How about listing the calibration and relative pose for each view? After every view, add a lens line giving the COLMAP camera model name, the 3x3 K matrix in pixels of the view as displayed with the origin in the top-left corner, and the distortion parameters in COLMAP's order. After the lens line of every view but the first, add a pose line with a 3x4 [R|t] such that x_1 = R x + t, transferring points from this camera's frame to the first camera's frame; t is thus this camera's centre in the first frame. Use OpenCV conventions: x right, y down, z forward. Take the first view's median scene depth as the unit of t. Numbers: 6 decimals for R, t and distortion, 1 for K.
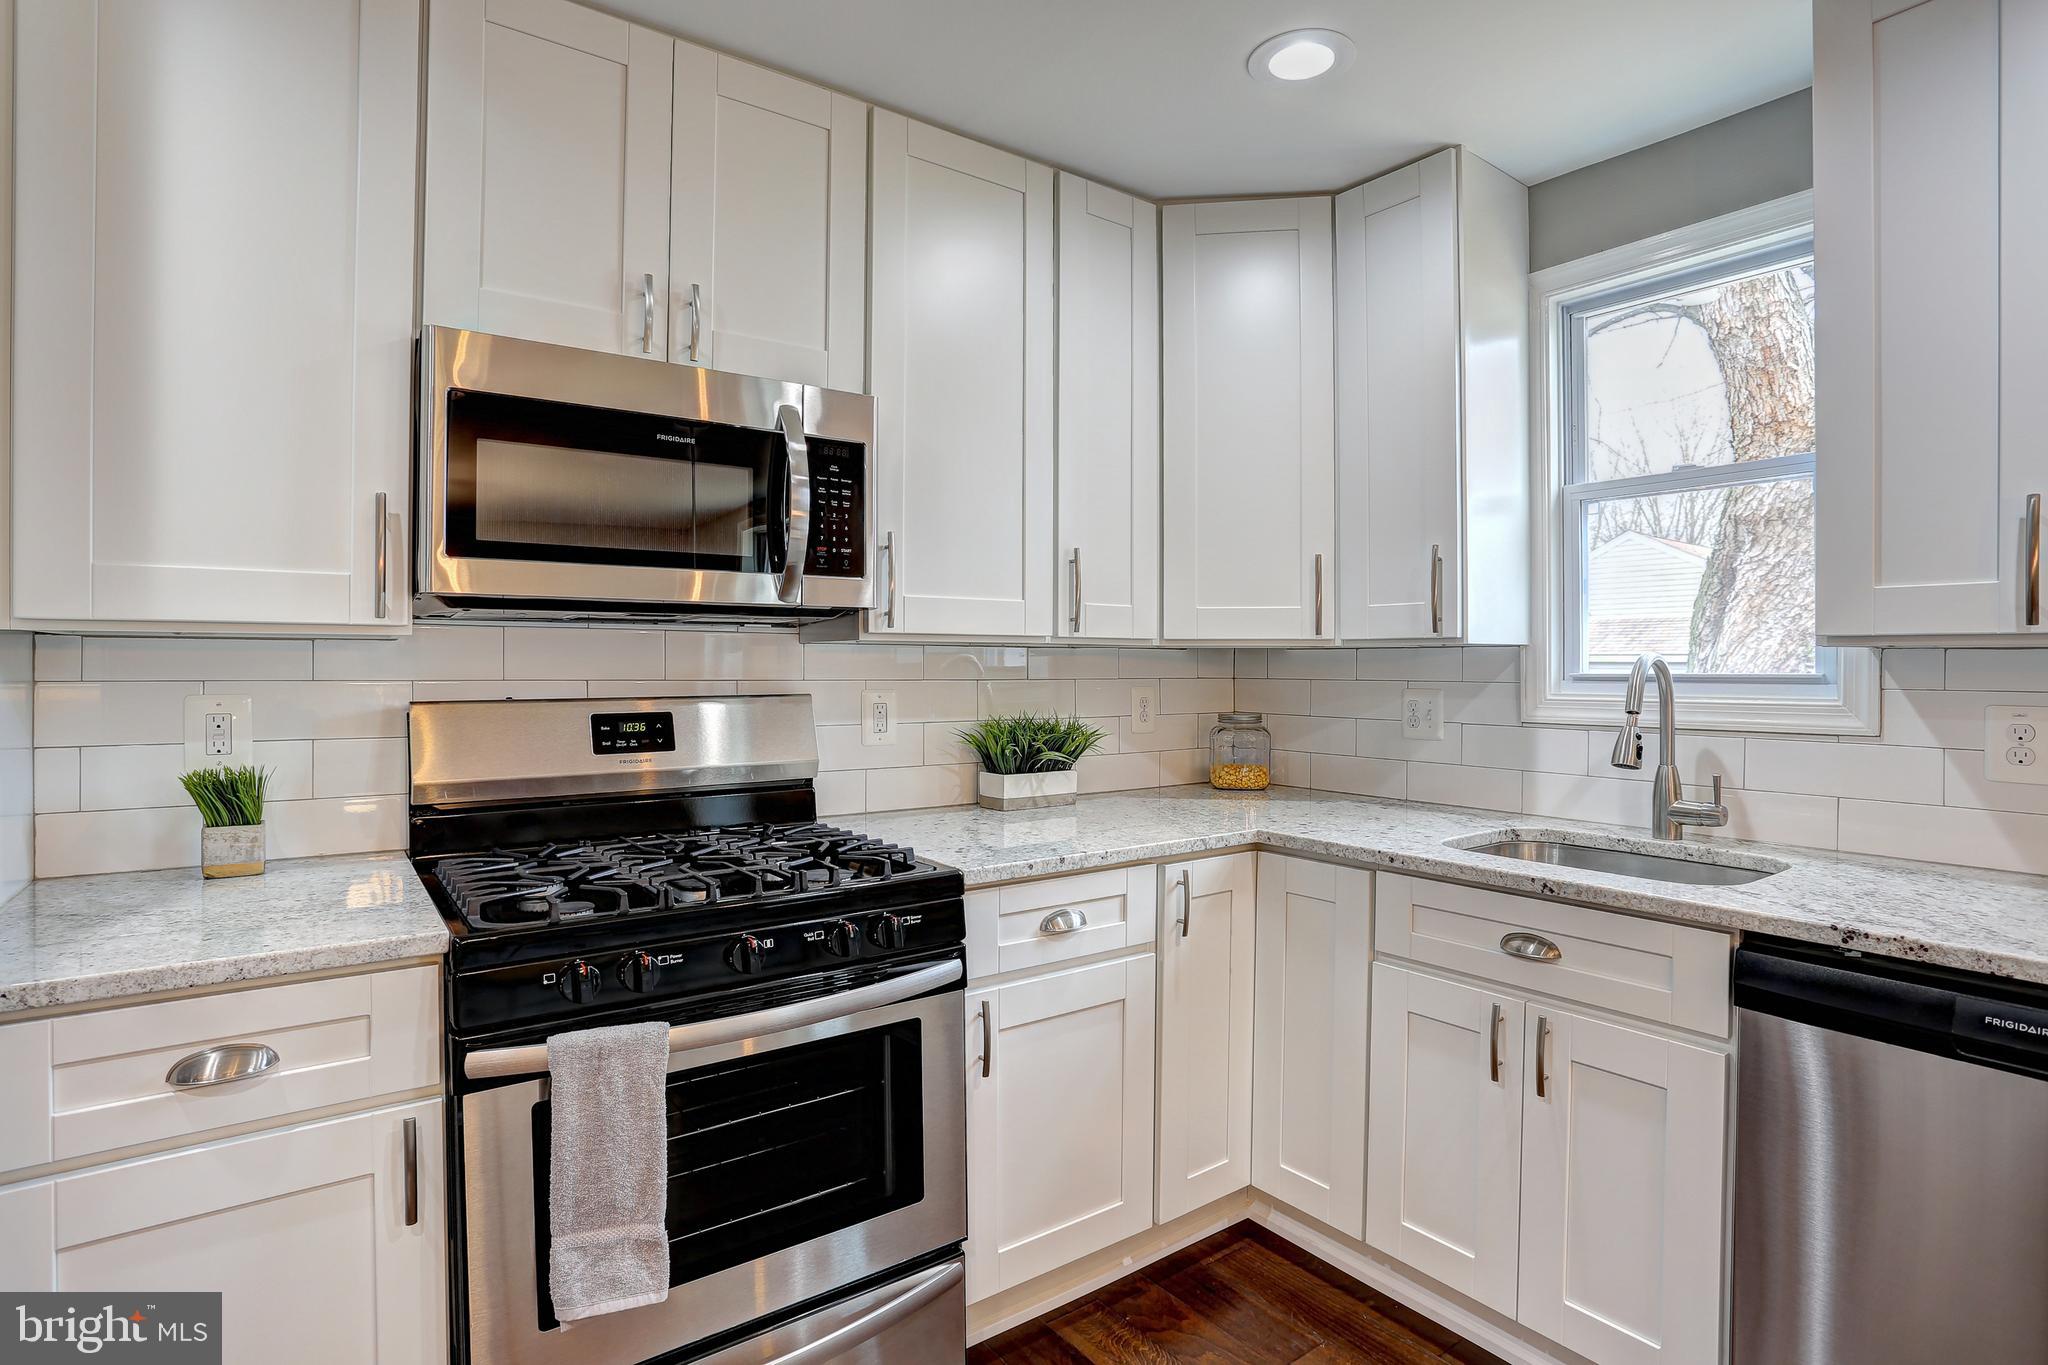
lens RADIAL K [[999.7, 0, 1060.9], [0, 999.7, 676.7], [0, 0, 1]] dist [-0.037627, 0.004358]
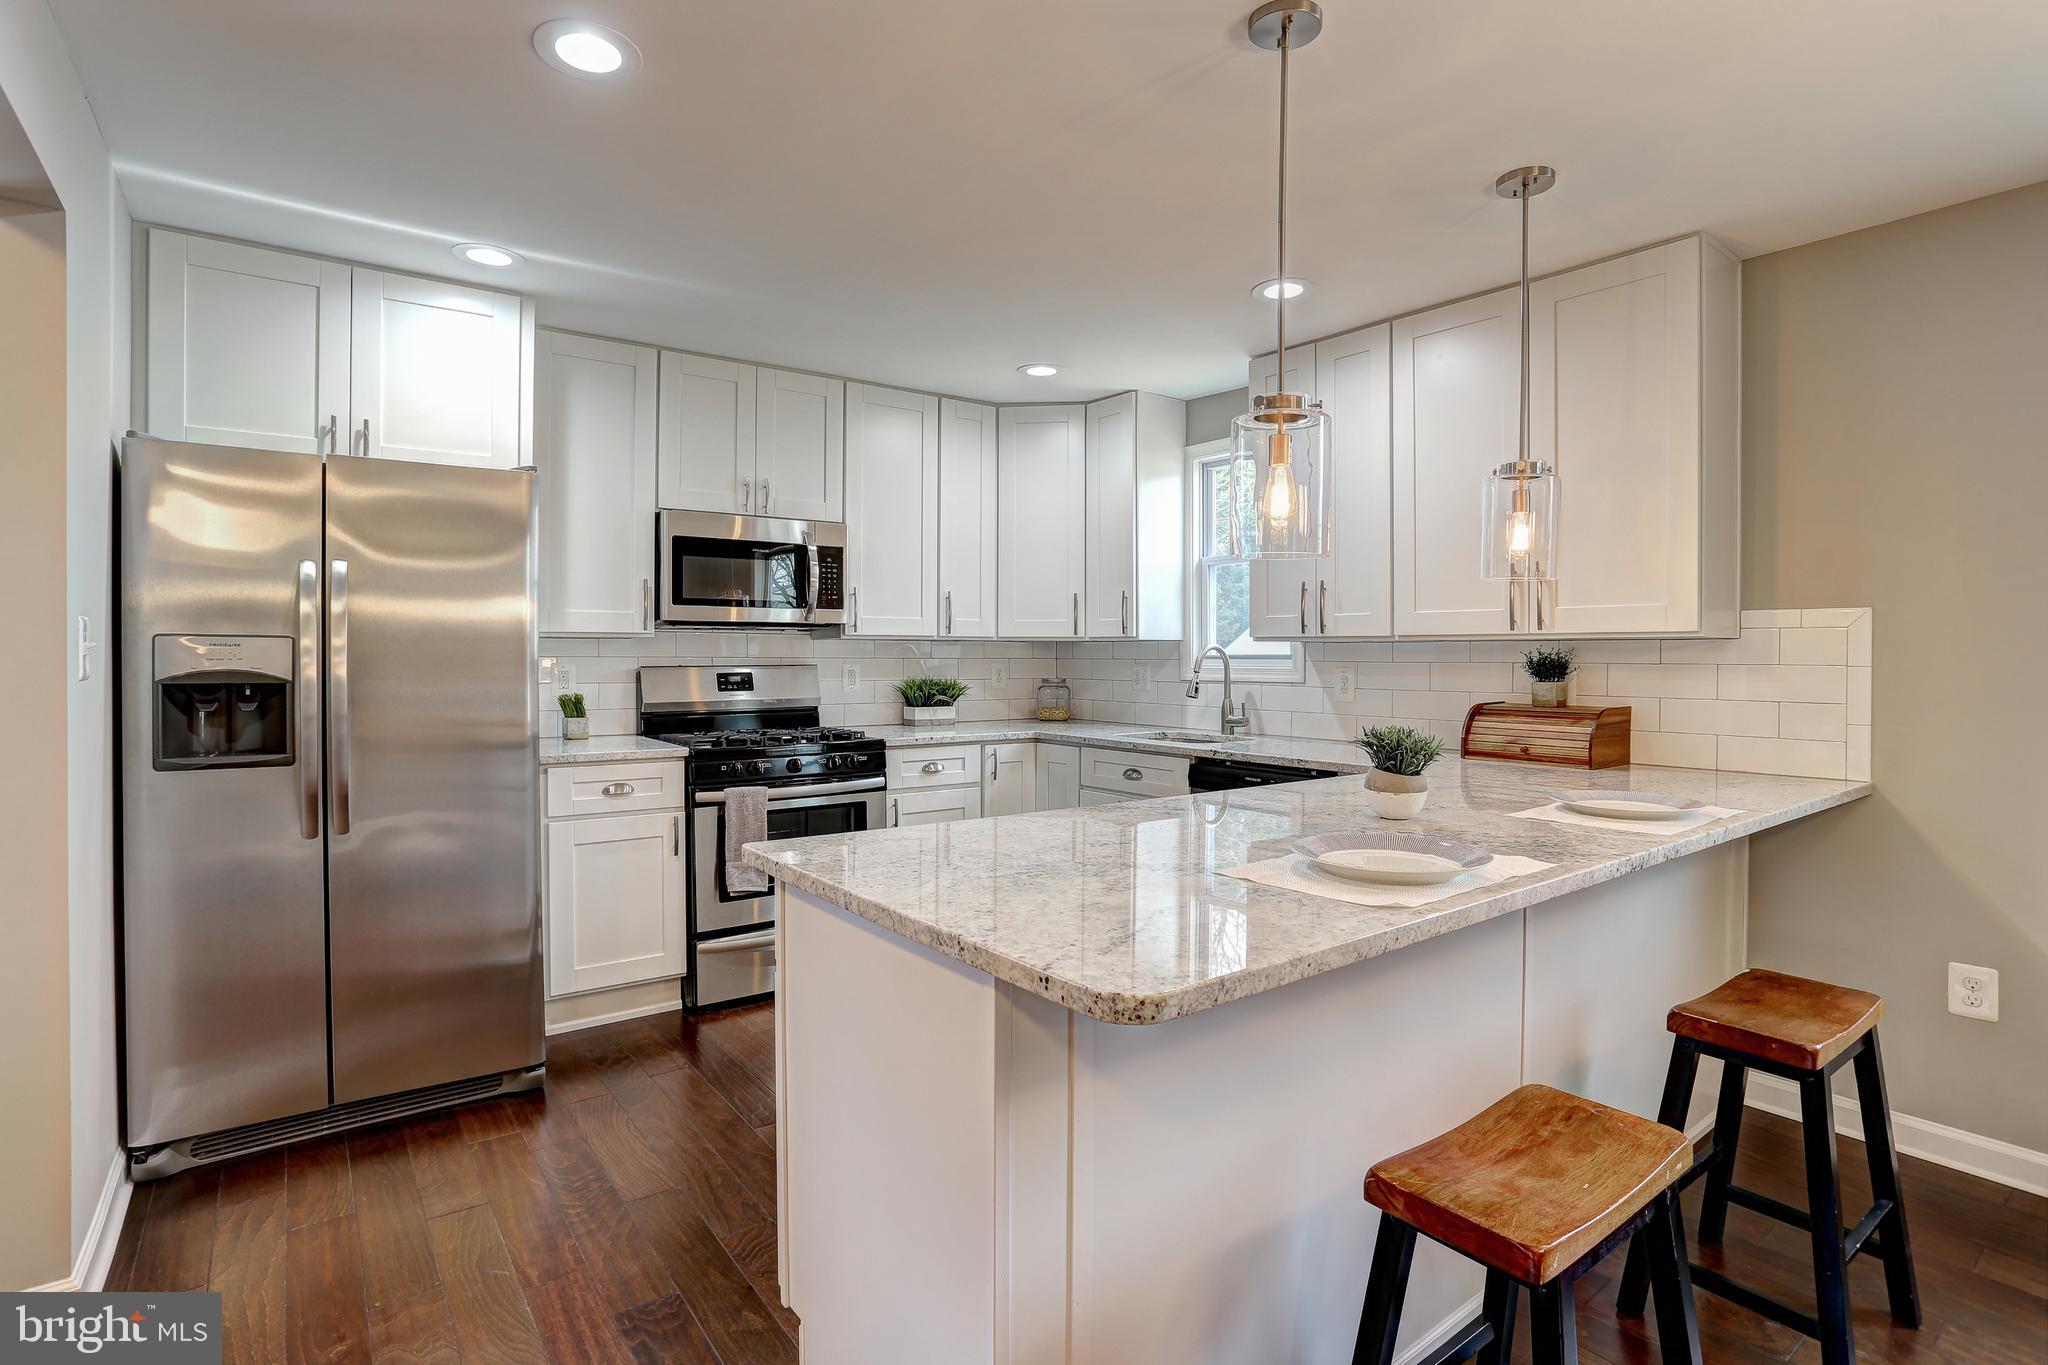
lens RADIAL K [[999.7, 0, 1009.7], [0, 999.7, 662.8], [0, 0, 1]] dist [-0.037627, 0.004358]
pose [[0.999557, 0.000661, -0.029764, 0.225467], [-0.000748, 0.999996, -0.002885, 0.021752], [0.029762, 0.002906, 0.999553, -1.138114]]
